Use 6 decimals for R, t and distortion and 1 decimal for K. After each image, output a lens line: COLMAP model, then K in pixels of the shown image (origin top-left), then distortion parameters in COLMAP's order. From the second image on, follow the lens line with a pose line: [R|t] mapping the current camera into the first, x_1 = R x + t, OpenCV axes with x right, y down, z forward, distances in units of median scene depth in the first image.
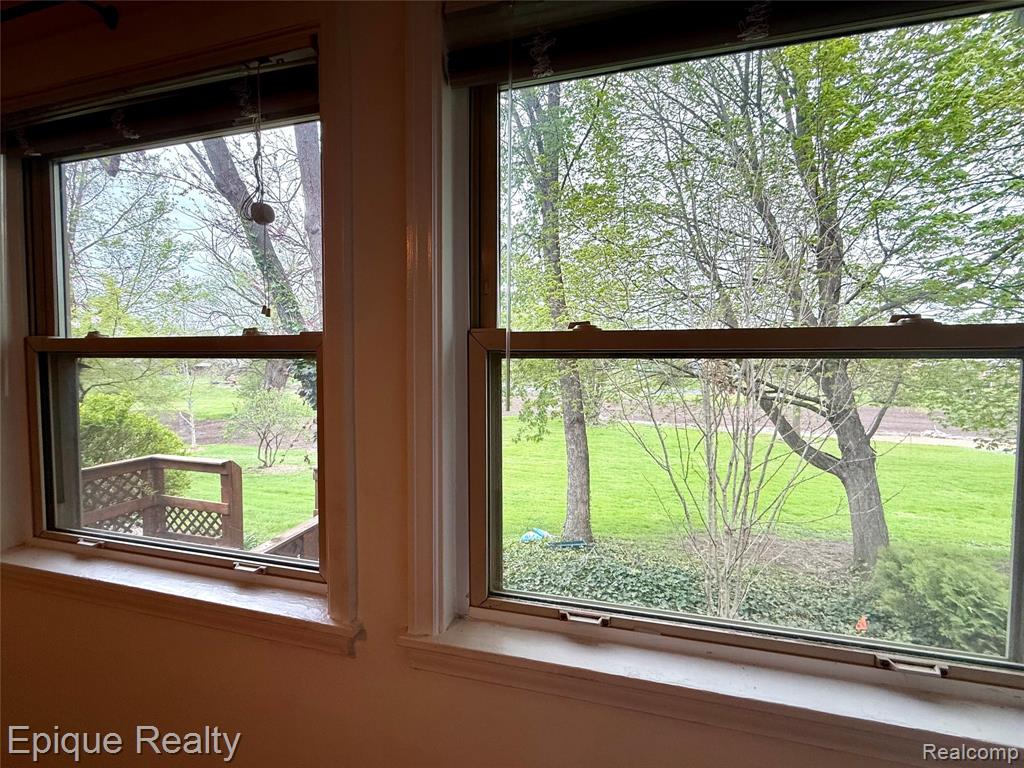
lens RADIAL K [[408.1, 0, 509.2], [0, 408.1, 383.7], [0, 0, 1]] dist [-0.001422, -0.000061]
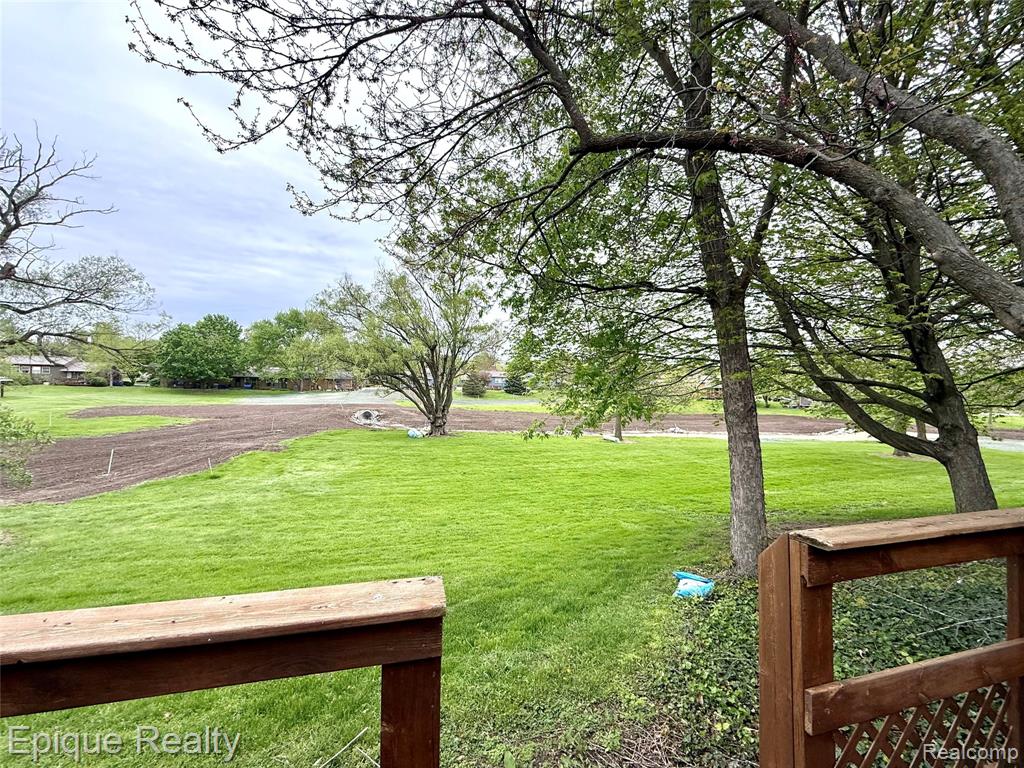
lens RADIAL K [[408.1, 0, 509.2], [0, 408.1, 383.7], [0, 0, 1]] dist [-0.001422, -0.000061]
pose [[0.868063, 0.014608, 0.496239, -0.283776], [0.001382, 0.999492, -0.031839, 0.035658], [-0.496452, 0.028324, 0.867602, 0.301035]]
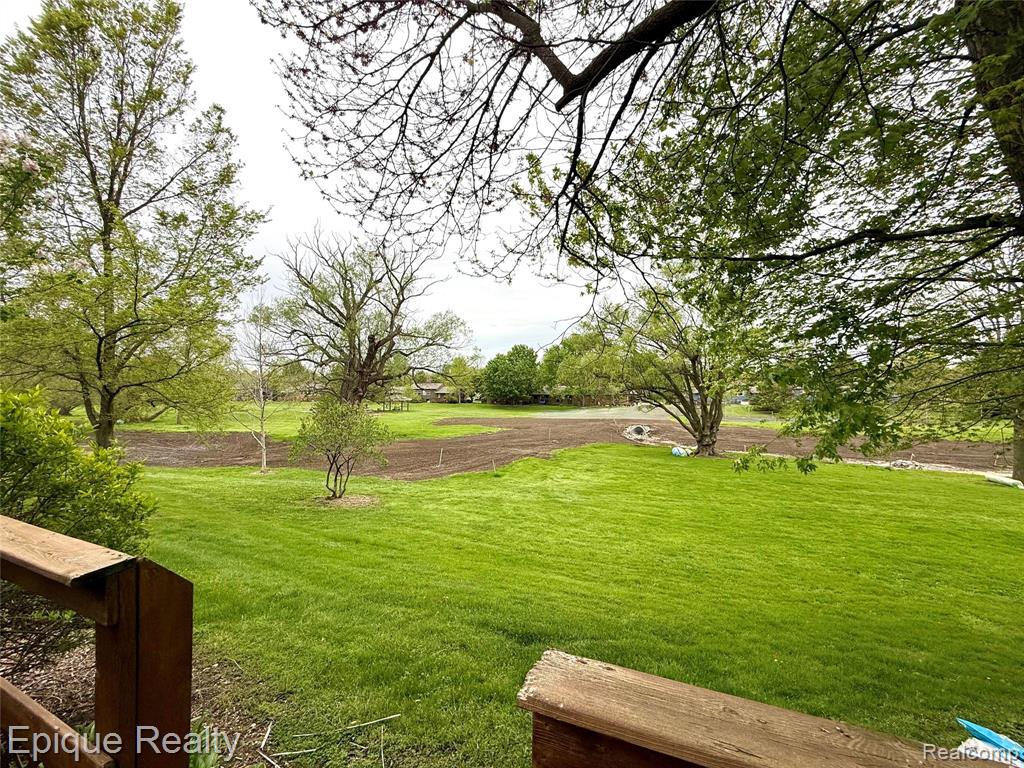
lens RADIAL K [[408.1, 0, 509.2], [0, 408.1, 383.7], [0, 0, 1]] dist [-0.001422, -0.000061]
pose [[0.988664, -0.004176, -0.150088, -0.164200], [-0.006126, 0.997659, -0.068109, 0.037518], [0.150021, 0.068256, 0.986324, 0.297871]]
